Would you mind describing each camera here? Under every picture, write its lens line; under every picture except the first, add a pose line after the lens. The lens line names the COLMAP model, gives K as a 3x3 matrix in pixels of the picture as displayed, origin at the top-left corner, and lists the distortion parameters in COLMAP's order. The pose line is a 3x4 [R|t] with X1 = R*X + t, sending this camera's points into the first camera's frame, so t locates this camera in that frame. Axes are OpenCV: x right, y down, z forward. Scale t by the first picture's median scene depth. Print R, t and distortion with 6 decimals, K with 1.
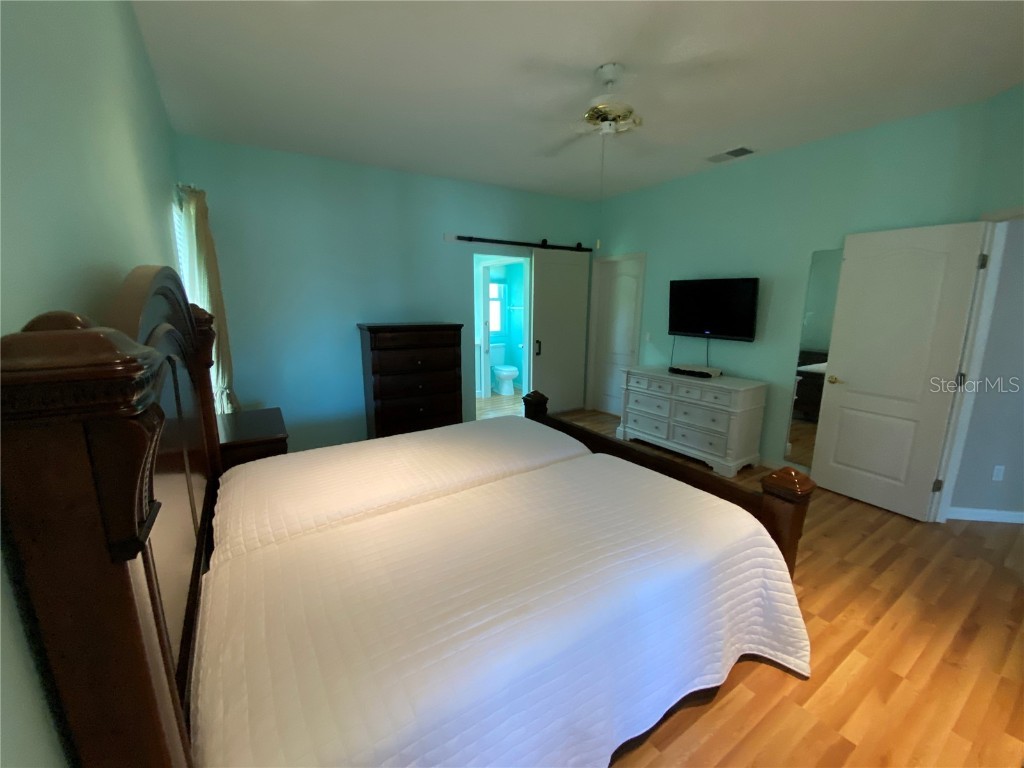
lens RADIAL K [[414.2, 0, 509.5], [0, 414.2, 384.2], [0, 0, 1]] dist [0.011675, -0.016709]
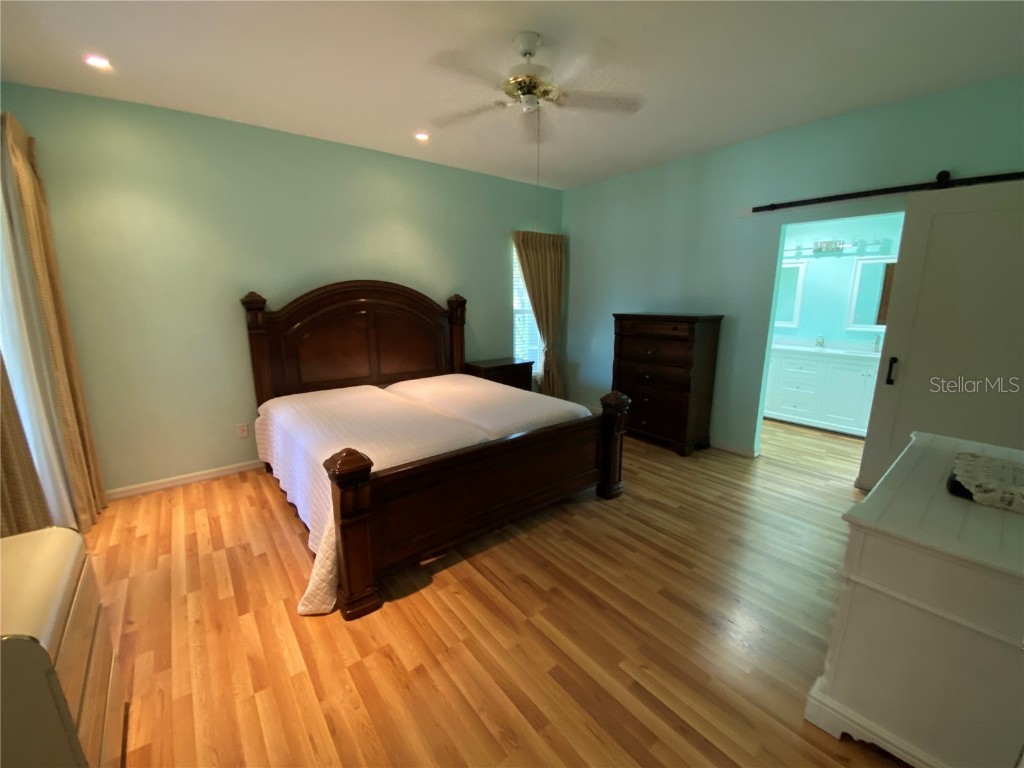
lens RADIAL K [[414.2, 0, 509.5], [0, 414.2, 384.2], [0, 0, 1]] dist [0.011675, -0.016709]
pose [[0.096021, 0.200072, -0.975065, 1.198081], [-0.193561, 0.964644, 0.178873, -0.147278], [0.976378, 0.171559, 0.131353, 0.883035]]
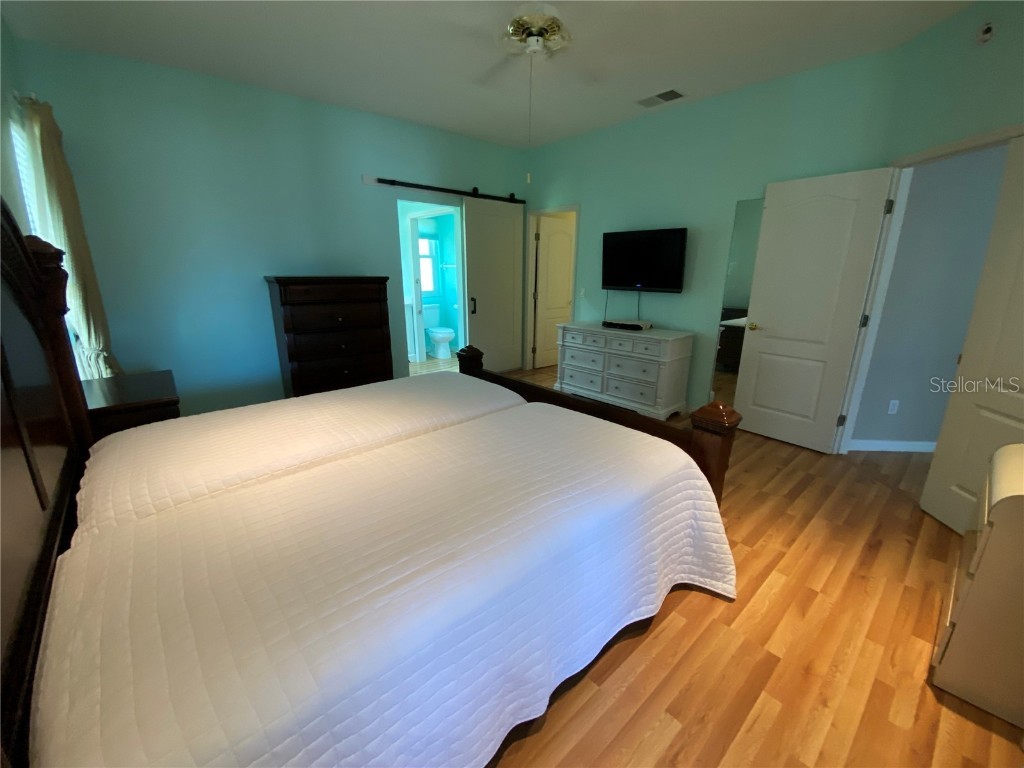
lens RADIAL K [[414.2, 0, 509.5], [0, 414.2, 384.2], [0, 0, 1]] dist [0.011675, -0.016709]
pose [[0.989079, -0.038409, 0.142291, 0.022285], [0.027515, 0.996593, 0.077758, 0.047869], [-0.144793, -0.072993, 0.986766, 0.057548]]
